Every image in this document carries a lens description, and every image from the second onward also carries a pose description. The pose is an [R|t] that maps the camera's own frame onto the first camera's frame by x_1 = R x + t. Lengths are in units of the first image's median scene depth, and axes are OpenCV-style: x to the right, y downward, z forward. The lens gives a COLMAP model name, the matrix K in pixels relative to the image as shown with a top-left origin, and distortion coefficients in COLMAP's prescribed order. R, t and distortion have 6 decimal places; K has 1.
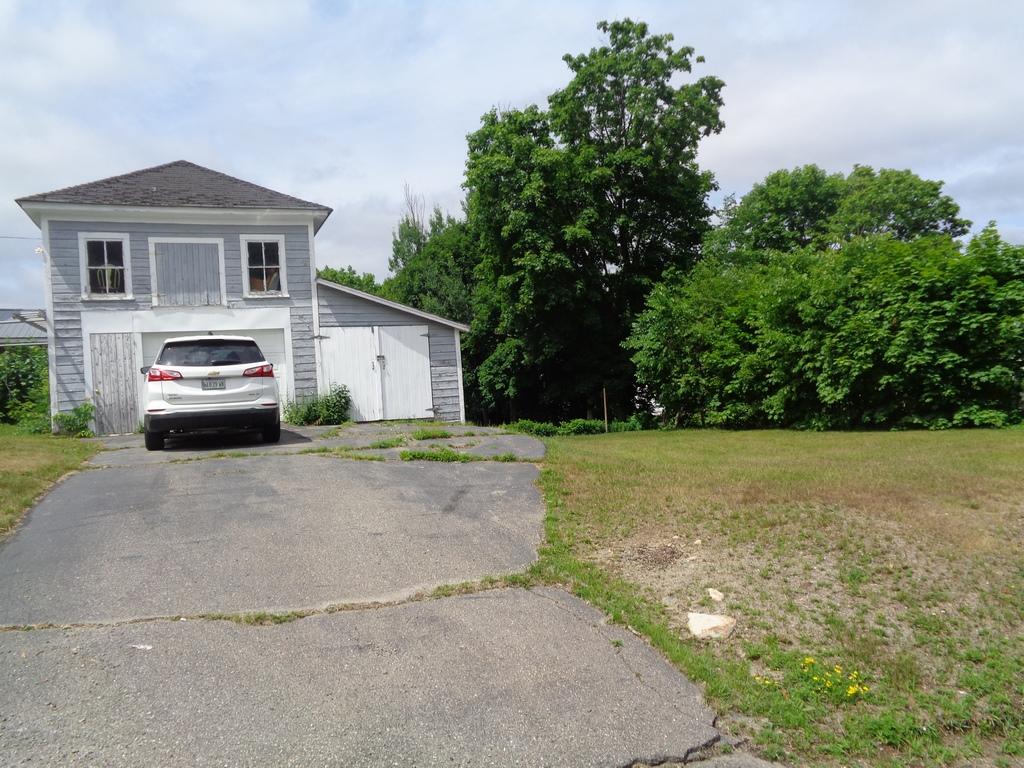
lens RADIAL K [[754.2, 0, 512.0], [0, 754.2, 384.0], [0, 0, 1]] dist [-0.003347, -0.001651]
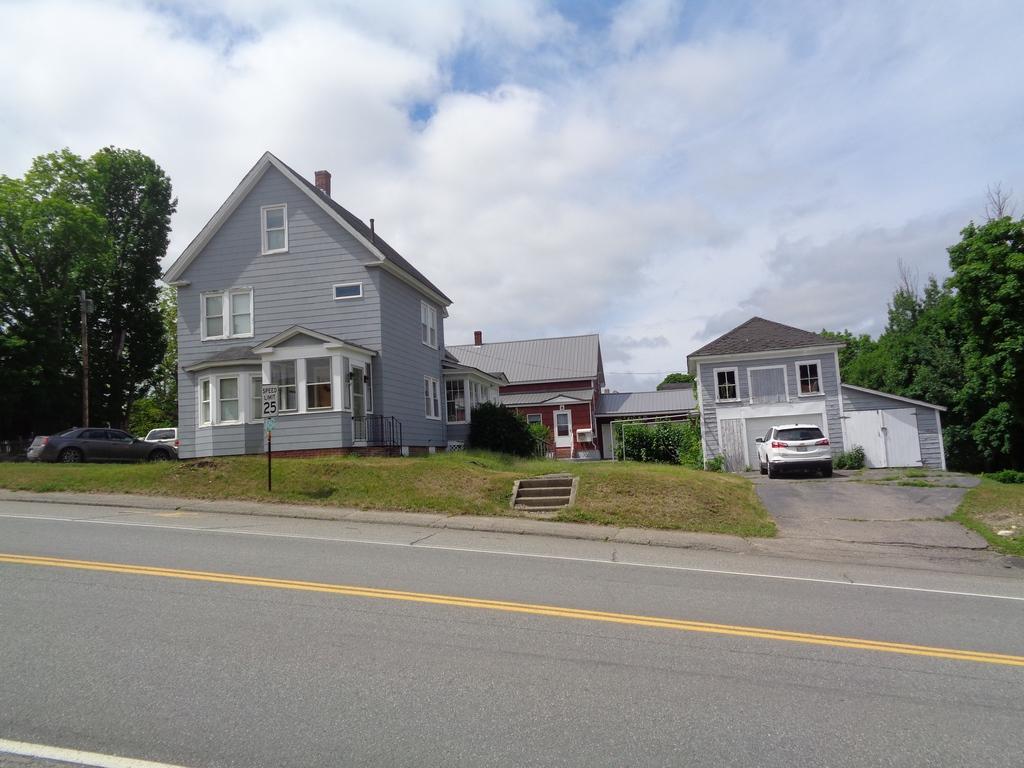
lens RADIAL K [[754.2, 0, 512.0], [0, 754.2, 384.0], [0, 0, 1]] dist [-0.003347, -0.001651]
pose [[0.811241, -0.043740, -0.583074, 0.136412], [0.008014, 0.997936, -0.063711, -0.036629], [0.584657, 0.047012, 0.809917, -0.846772]]
